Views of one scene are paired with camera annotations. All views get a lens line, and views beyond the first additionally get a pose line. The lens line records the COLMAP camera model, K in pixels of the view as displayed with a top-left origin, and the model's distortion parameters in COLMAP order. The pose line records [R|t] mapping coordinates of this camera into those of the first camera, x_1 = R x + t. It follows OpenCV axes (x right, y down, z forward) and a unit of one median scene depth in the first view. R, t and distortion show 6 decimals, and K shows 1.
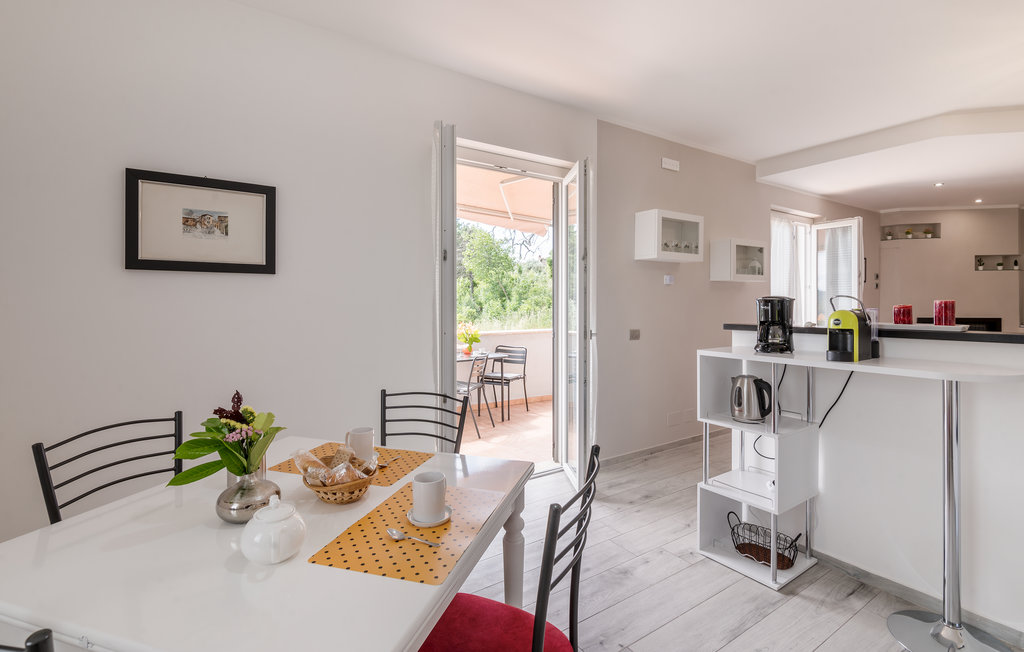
lens RADIAL K [[463.9, 0, 499.3], [0, 463.9, 303.5], [0, 0, 1]] dist [0.000042, -0.006009]
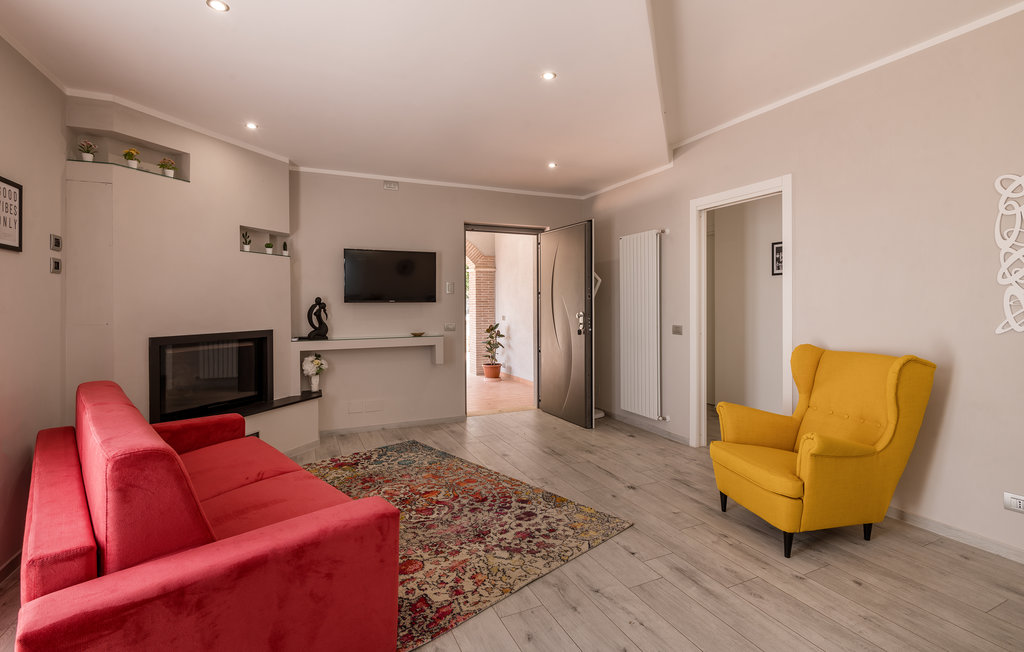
lens RADIAL K [[476.2, 0, 511.9], [0, 476.2, 307.7], [0, 0, 1]] dist [0.001574, -0.000040]
pose [[0.145334, -0.009190, 0.989340, 0.483693], [0.009528, 0.999923, 0.007889, -0.001062], [-0.989337, 0.008280, 0.145411, 0.572653]]
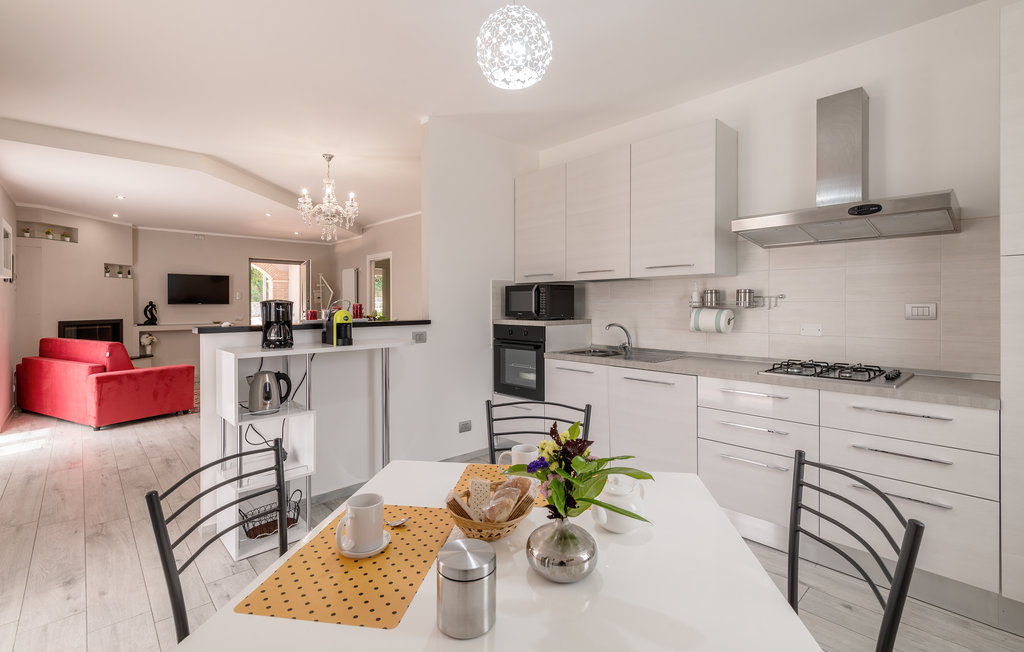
lens RADIAL K [[467.8, 0, 515.9], [0, 467.8, 308.3], [0, 0, 1]] dist [0.000513, 0.000092]
pose [[-0.175775, -0.008205, 0.984396, -0.247483], [0.006076, 0.999937, 0.009420, -0.000577], [-0.984412, 0.007637, -0.175714, 0.227186]]
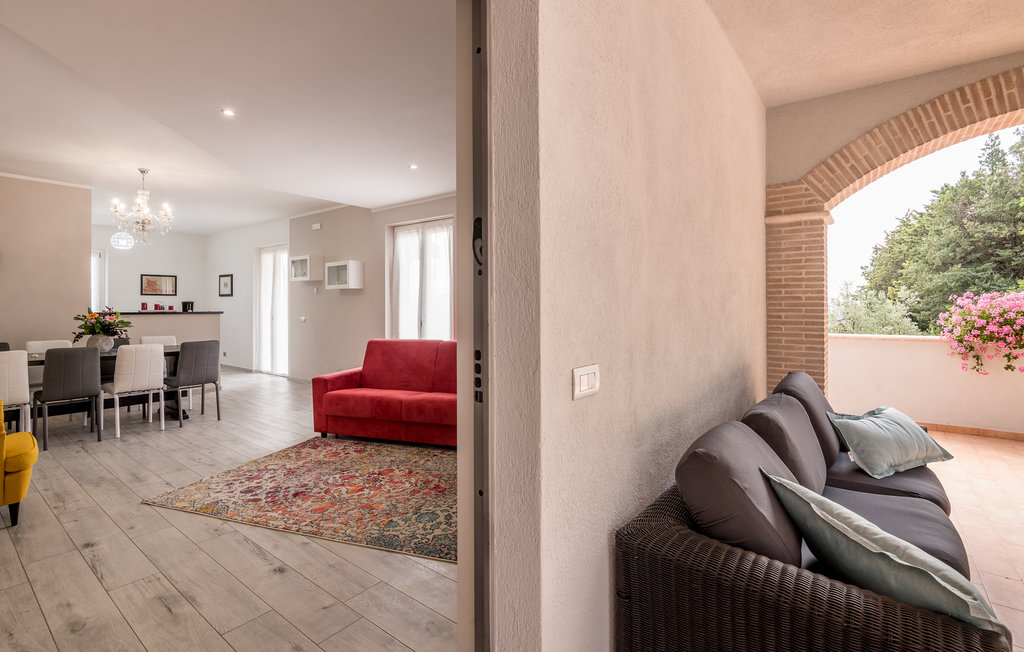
lens RADIAL K [[468.3, 0, 511.8], [0, 468.3, 297.6], [0, 0, 1]] dist [0.001751, 0.000289]
pose [[0.332063, -0.011555, -0.943186, 1.520380], [0.000917, 0.999928, -0.011927, -0.001161], [0.943257, 0.003096, 0.332050, 0.725801]]
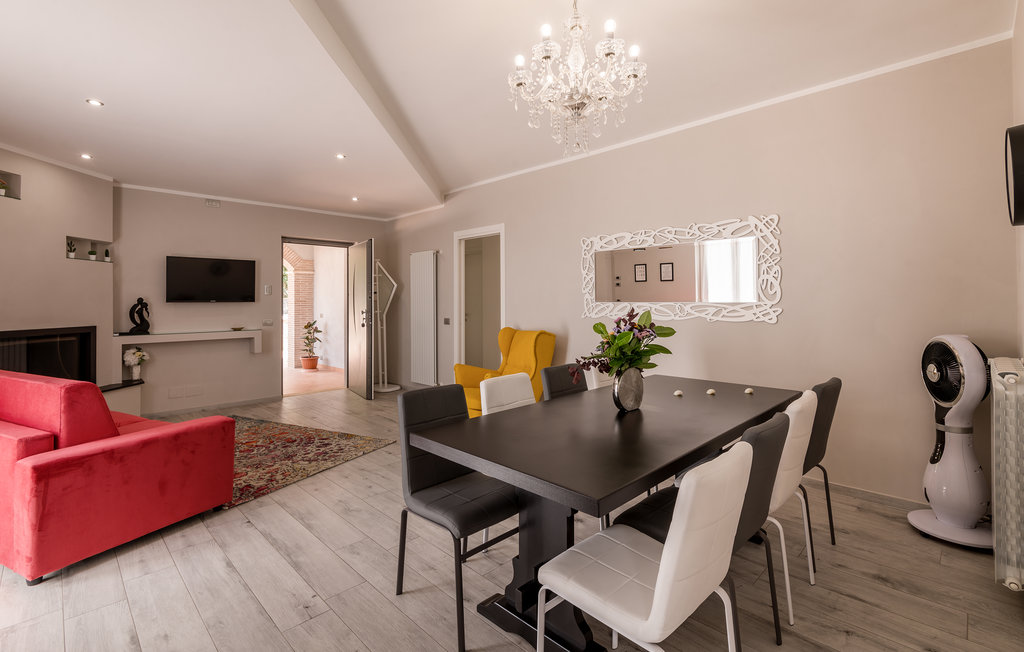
lens RADIAL K [[468.3, 0, 511.8], [0, 468.3, 297.6], [0, 0, 1]] dist [0.001751, 0.000289]
pose [[-0.202717, 0.009798, 0.979188, 0.221122], [0.009429, 0.999923, -0.008054, -0.001270], [-0.979192, 0.007600, -0.202794, 0.498034]]
